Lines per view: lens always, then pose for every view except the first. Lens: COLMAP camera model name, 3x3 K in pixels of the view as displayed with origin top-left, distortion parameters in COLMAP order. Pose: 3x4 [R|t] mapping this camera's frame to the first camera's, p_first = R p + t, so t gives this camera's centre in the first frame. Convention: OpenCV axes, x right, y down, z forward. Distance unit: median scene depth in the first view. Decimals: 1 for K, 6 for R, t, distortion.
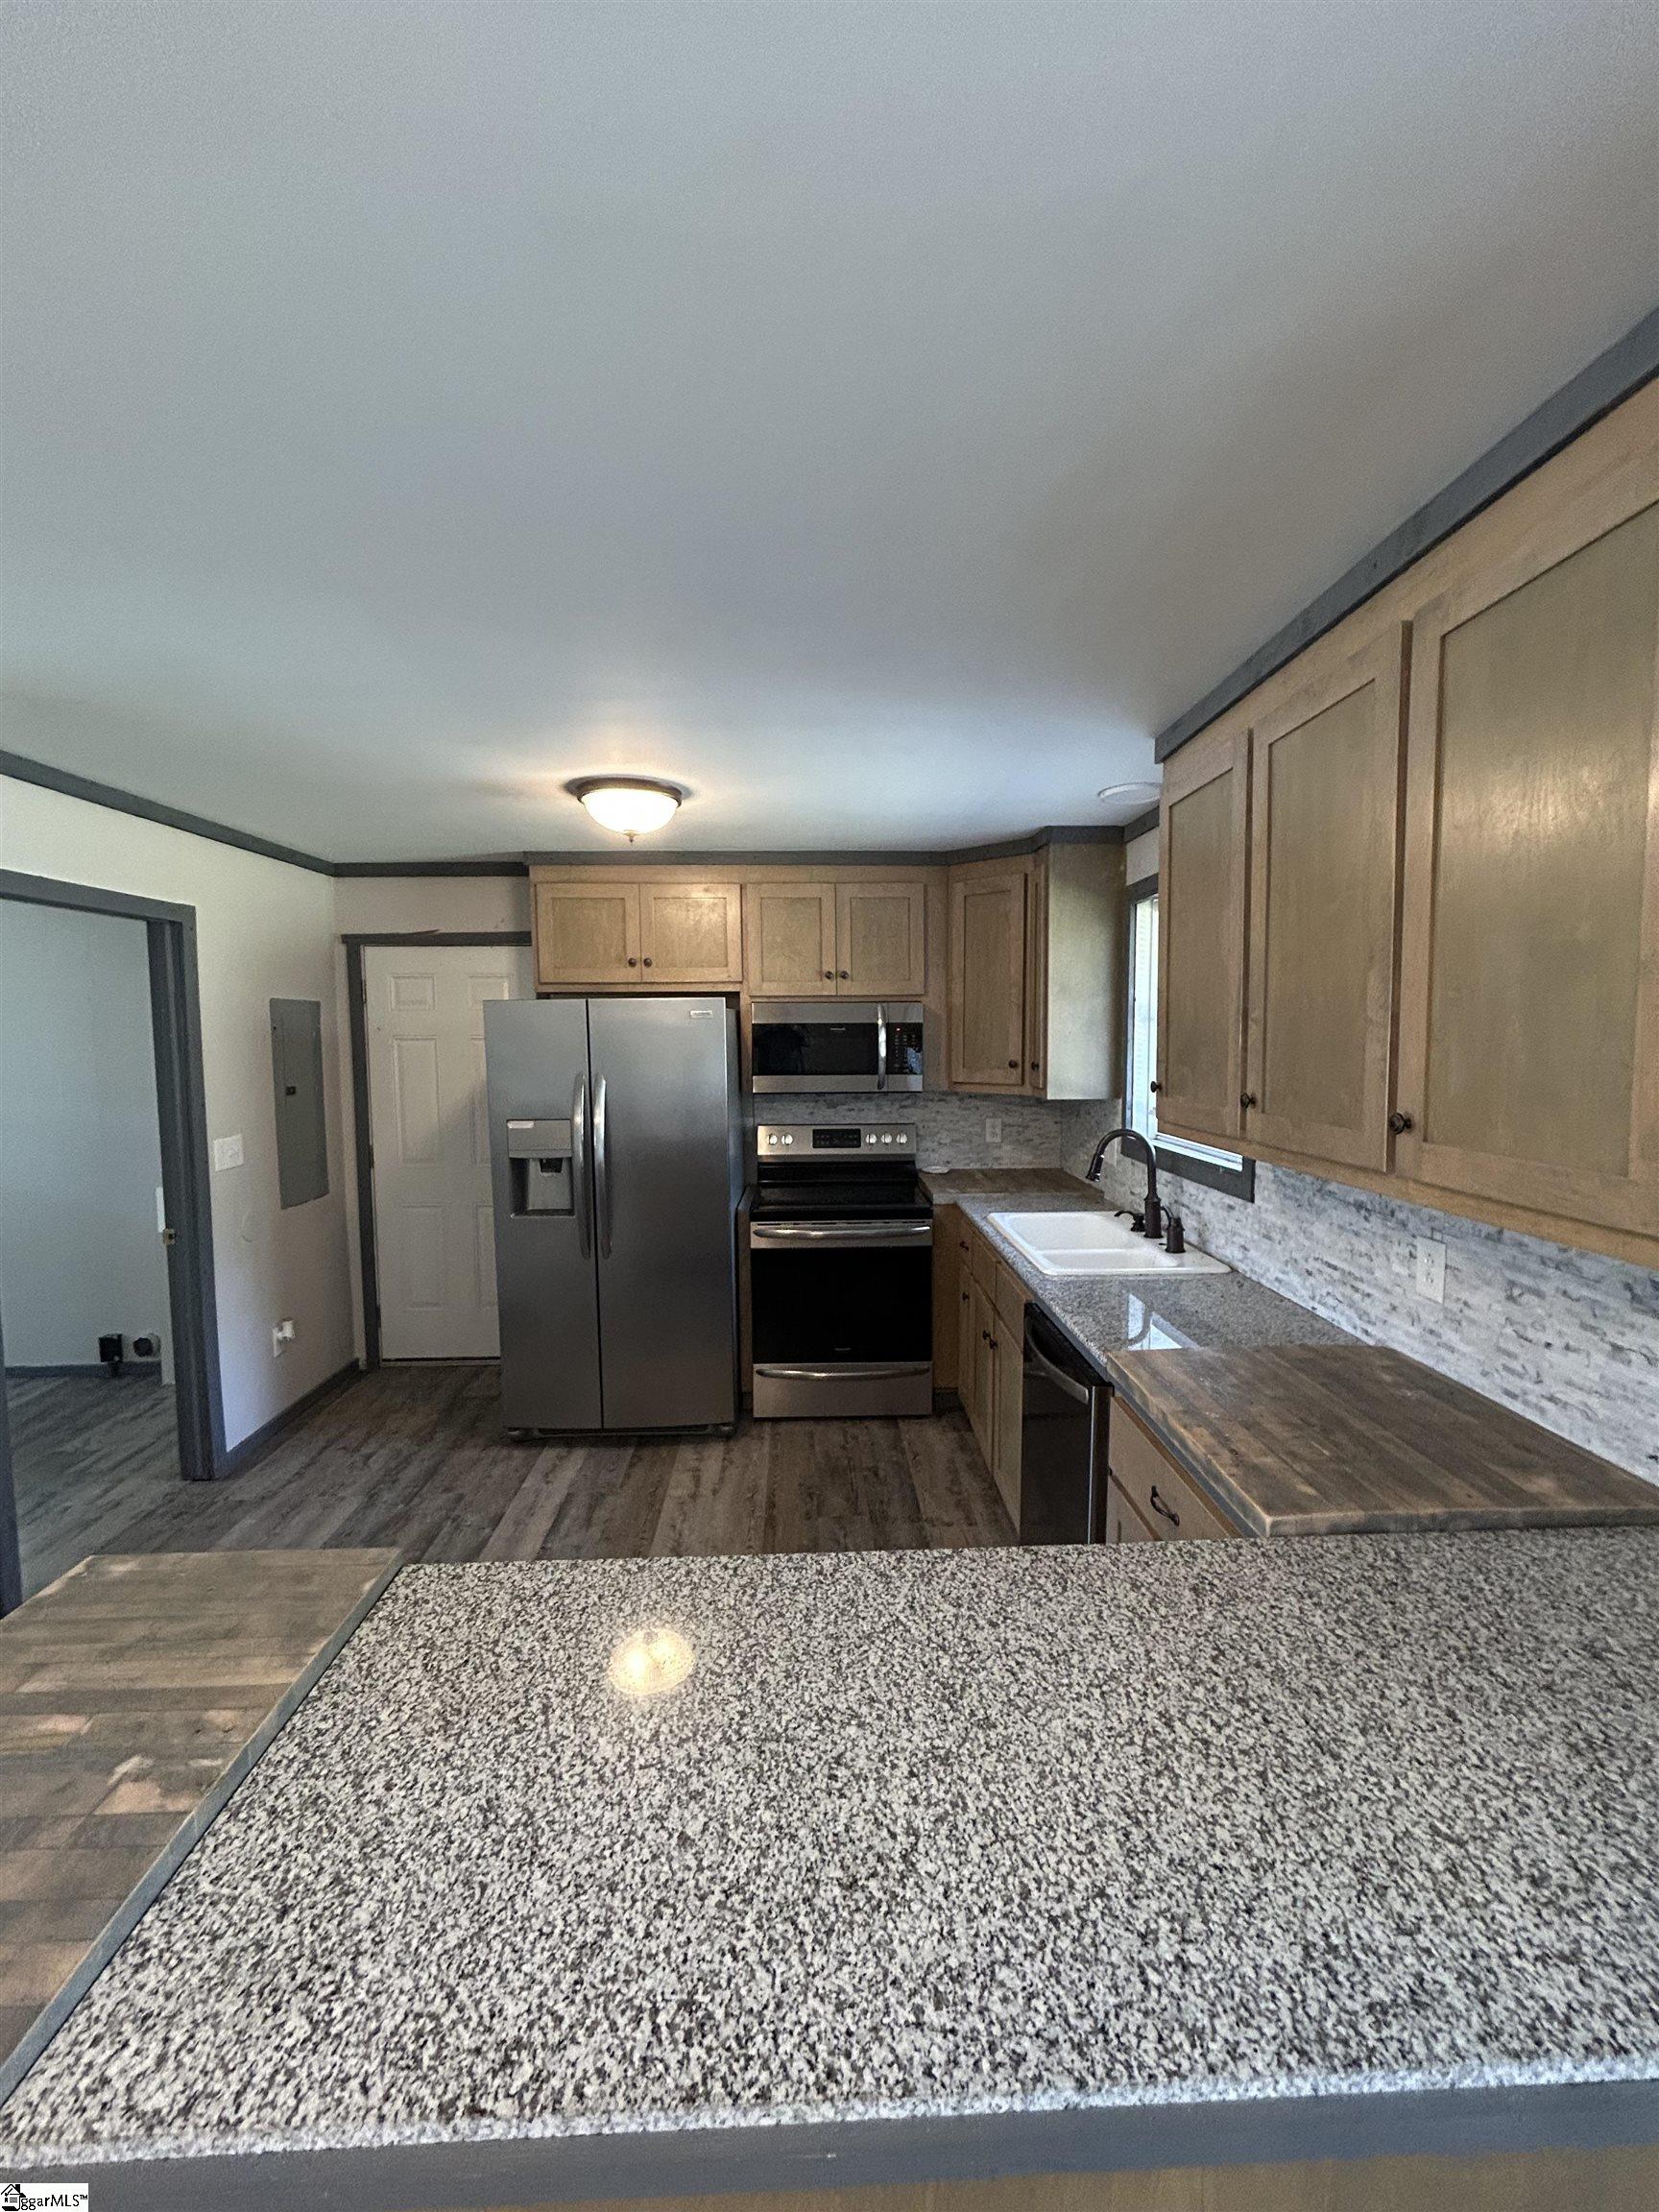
lens RADIAL K [[890.2, 0, 826.3], [0, 890.2, 1097.9], [0, 0, 1]] dist [-0.010413, -0.001602]
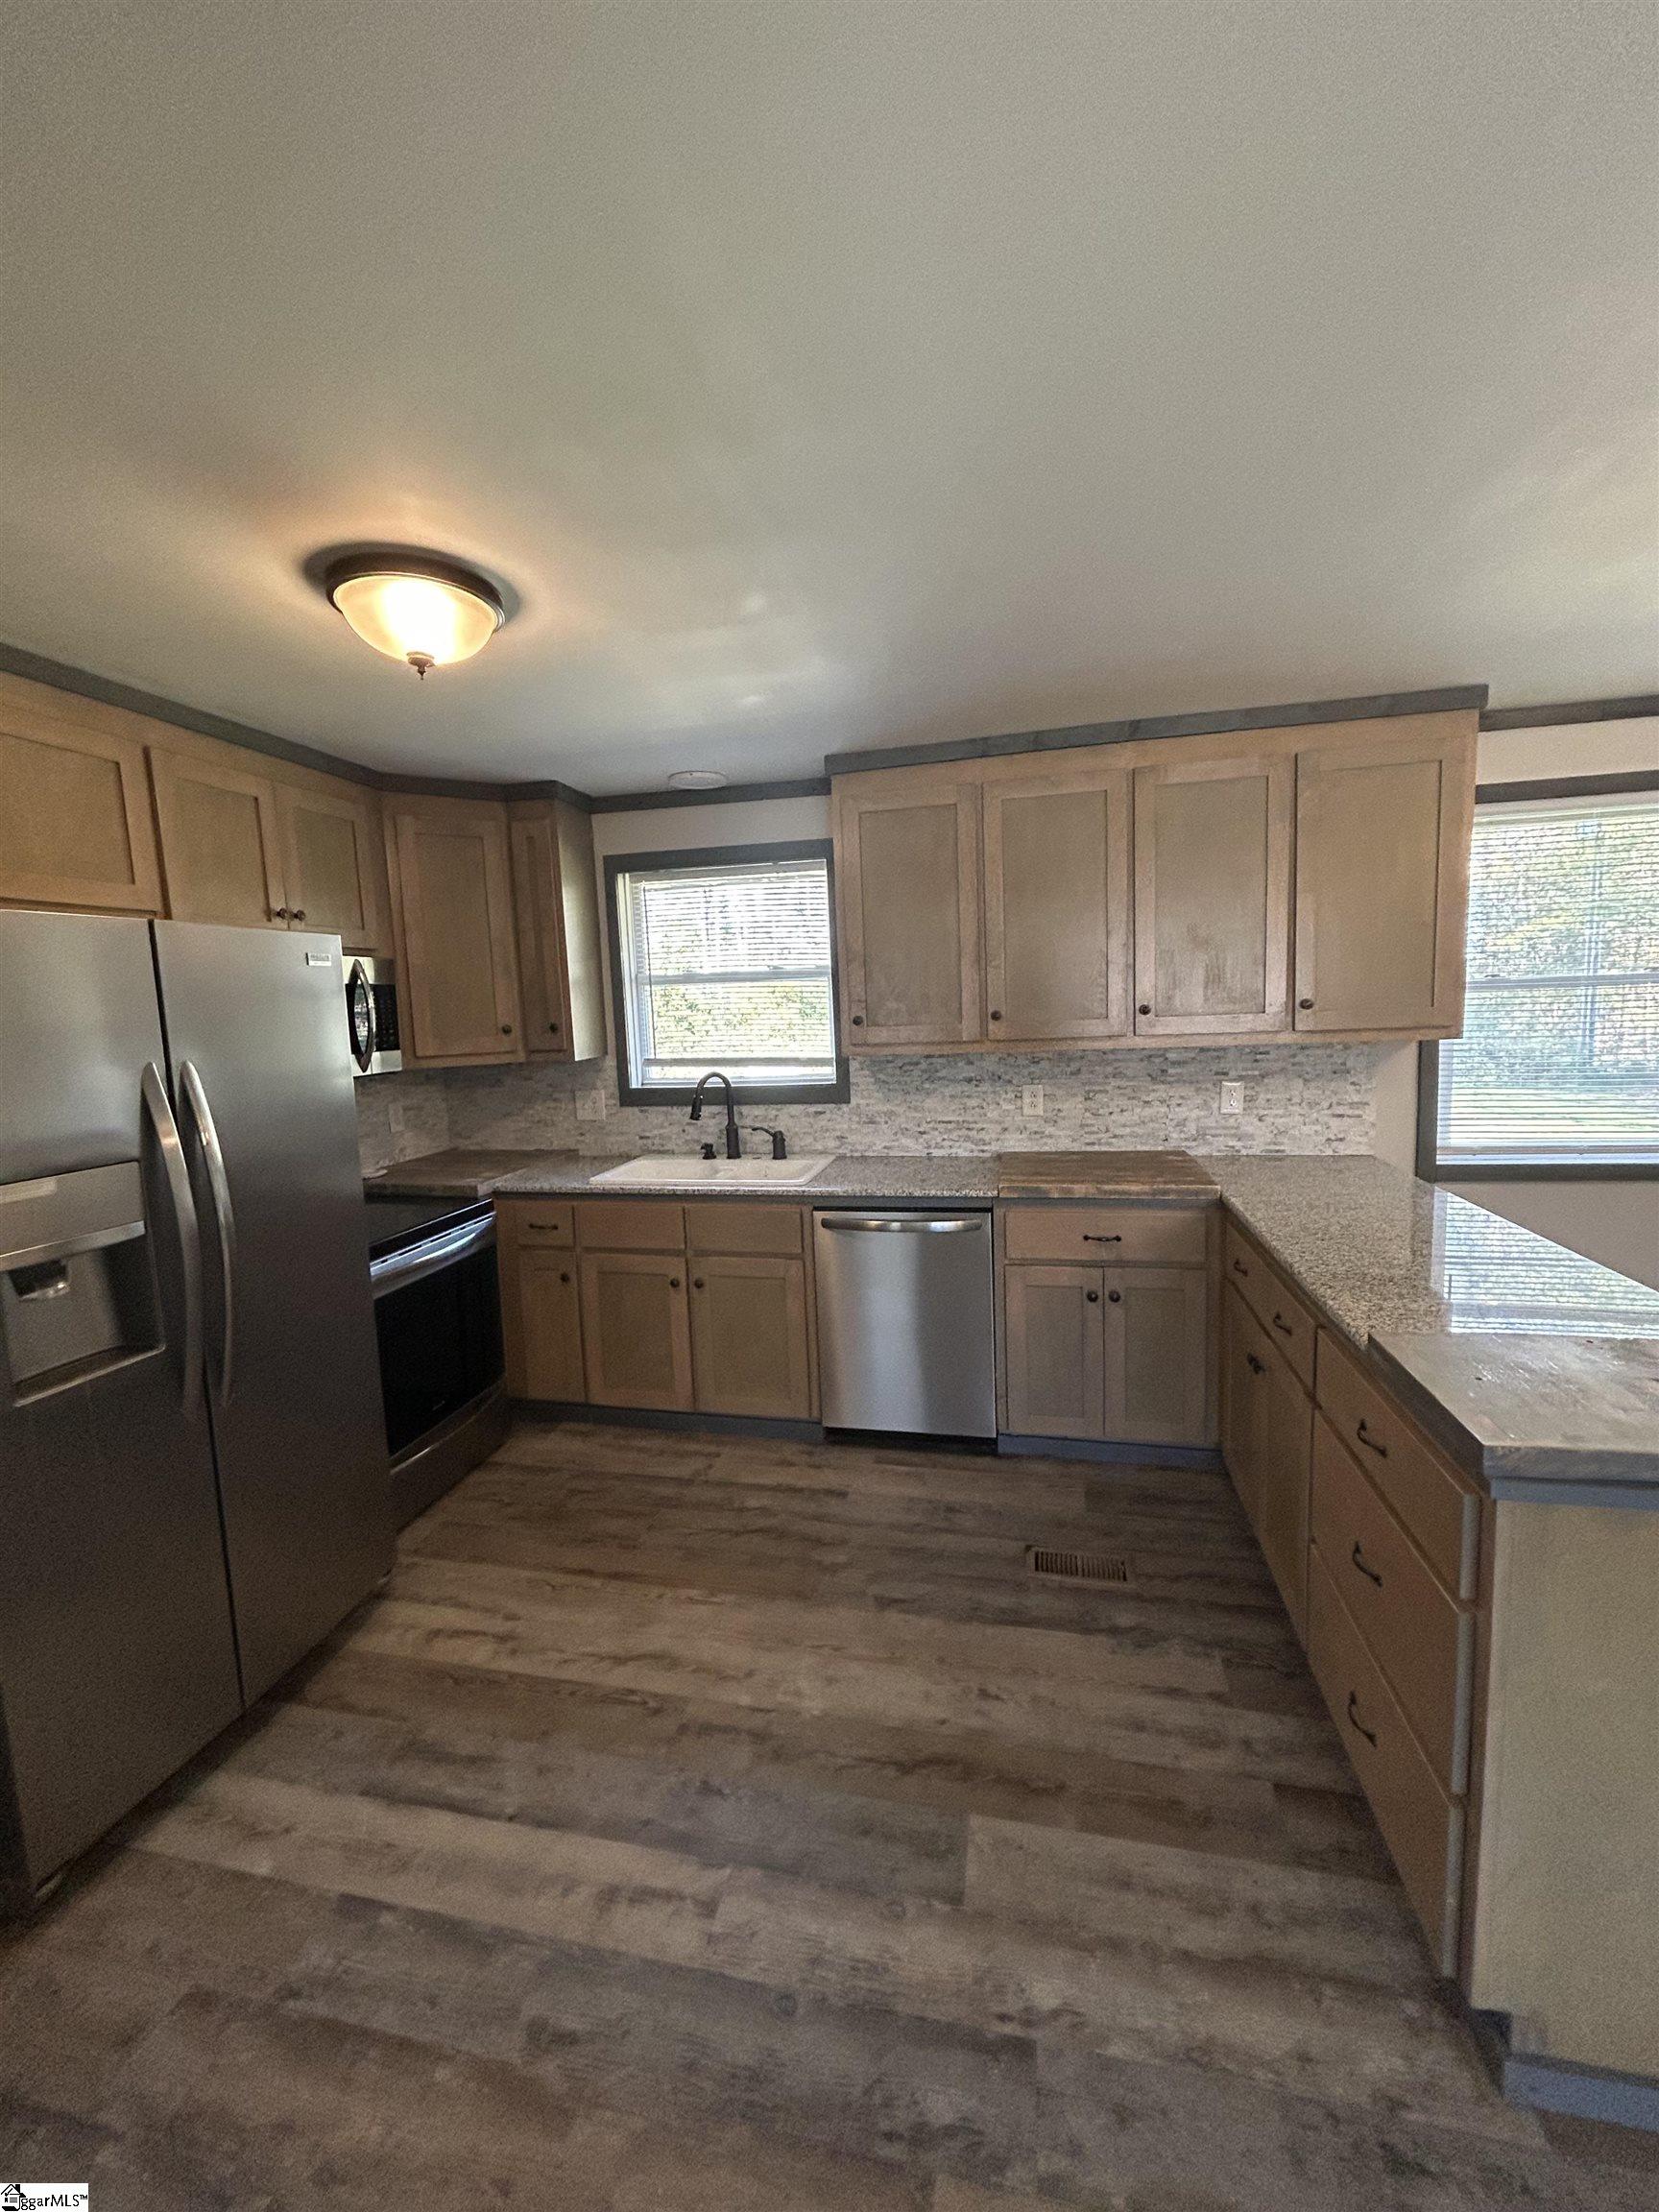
lens RADIAL K [[890.2, 0, 826.8], [0, 890.2, 1105.5], [0, 0, 1]] dist [-0.010413, -0.001602]
pose [[0.242650, -0.115117, 0.963260, -0.742497], [0.108886, 0.989892, 0.090871, -0.009283], [-0.963984, 0.082836, 0.252732, 0.557328]]
